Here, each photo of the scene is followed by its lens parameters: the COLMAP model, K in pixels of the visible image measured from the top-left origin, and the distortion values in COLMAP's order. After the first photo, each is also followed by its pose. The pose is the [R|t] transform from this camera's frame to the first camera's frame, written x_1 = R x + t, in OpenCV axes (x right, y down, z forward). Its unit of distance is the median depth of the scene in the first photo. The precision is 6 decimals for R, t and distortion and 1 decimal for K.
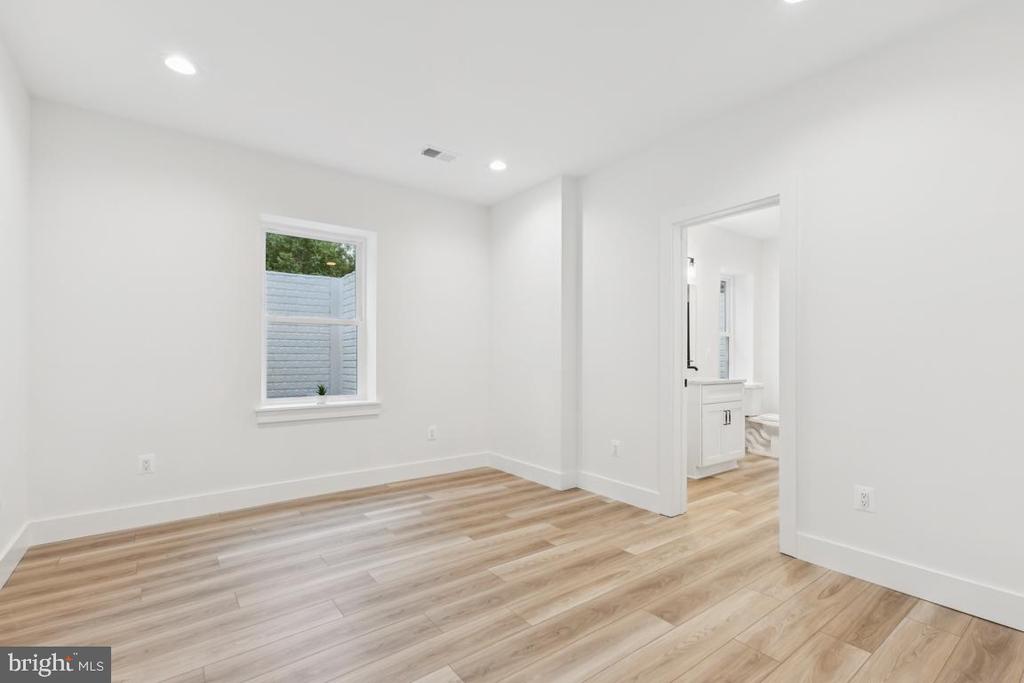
lens RADIAL K [[475.7, 0, 512.0], [0, 475.7, 341.5], [0, 0, 1]] dist [0.001436, -0.000142]
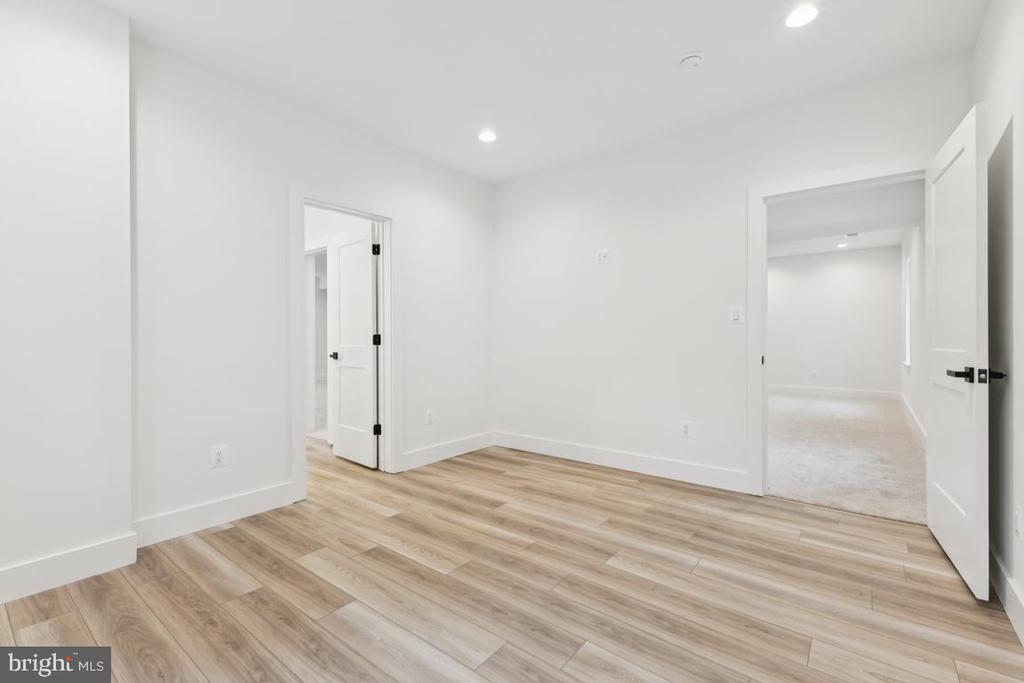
lens RADIAL K [[450.5, 0, 512.0], [0, 450.5, 341.5], [0, 0, 1]] dist [0.013314, -0.000097]
pose [[-0.262146, -0.013484, 0.964934, -0.847517], [-0.030277, 0.999525, 0.005742, 0.028353], [-0.964553, -0.027711, -0.262430, 1.046711]]
